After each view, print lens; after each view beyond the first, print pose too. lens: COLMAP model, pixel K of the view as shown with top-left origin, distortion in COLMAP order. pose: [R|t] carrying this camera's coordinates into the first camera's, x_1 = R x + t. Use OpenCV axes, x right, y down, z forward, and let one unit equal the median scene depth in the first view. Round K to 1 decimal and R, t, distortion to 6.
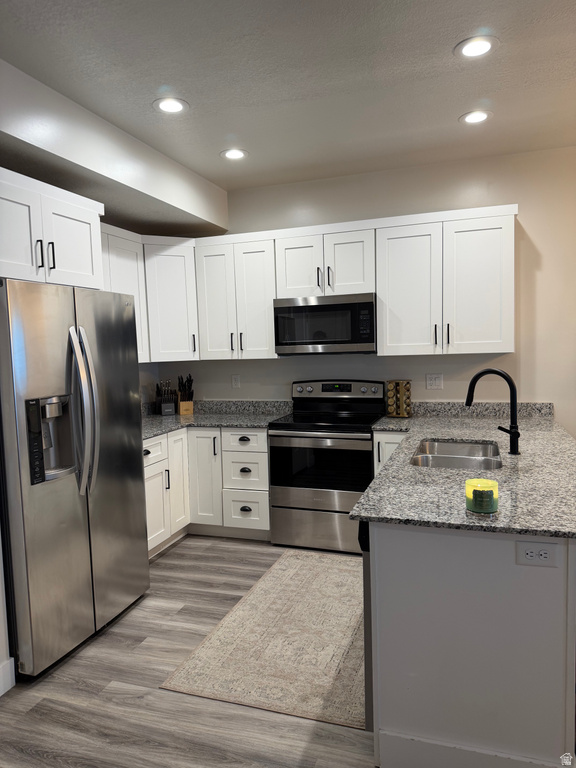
lens RADIAL K [[534.7, 0, 288.0], [0, 534.7, 384.0], [0, 0, 1]] dist [0.079210, -0.094634]
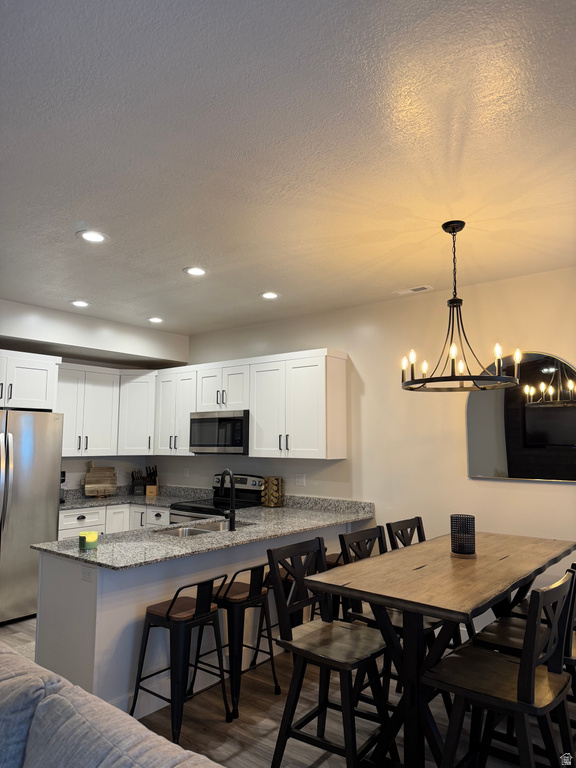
lens RADIAL K [[533.6, 0, 288.0], [0, 533.6, 384.0], [0, 0, 1]] dist [0.116615, -0.163033]
pose [[0.938667, -0.004245, -0.344799, 0.721216], [-0.057831, 0.983823, -0.169550, -0.011244], [0.339941, 0.179091, 0.923237, -0.223766]]
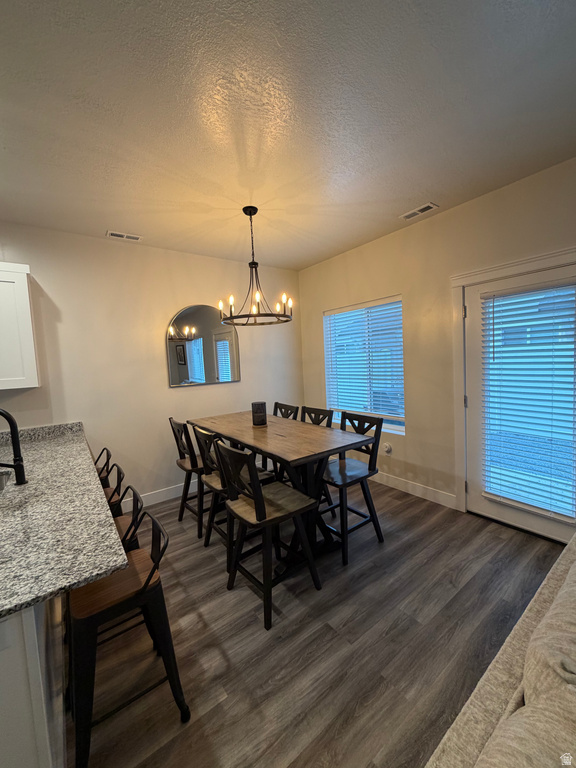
lens RADIAL K [[310.4, 0, 288.0], [0, 310.4, 384.0], [0, 0, 1]] dist [0.000175, -0.000002]
pose [[0.567004, -0.060205, 0.821512, 0.153004], [0.093776, 0.995559, 0.008237, -0.016028], [-0.818360, 0.072367, 0.570132, 0.138261]]
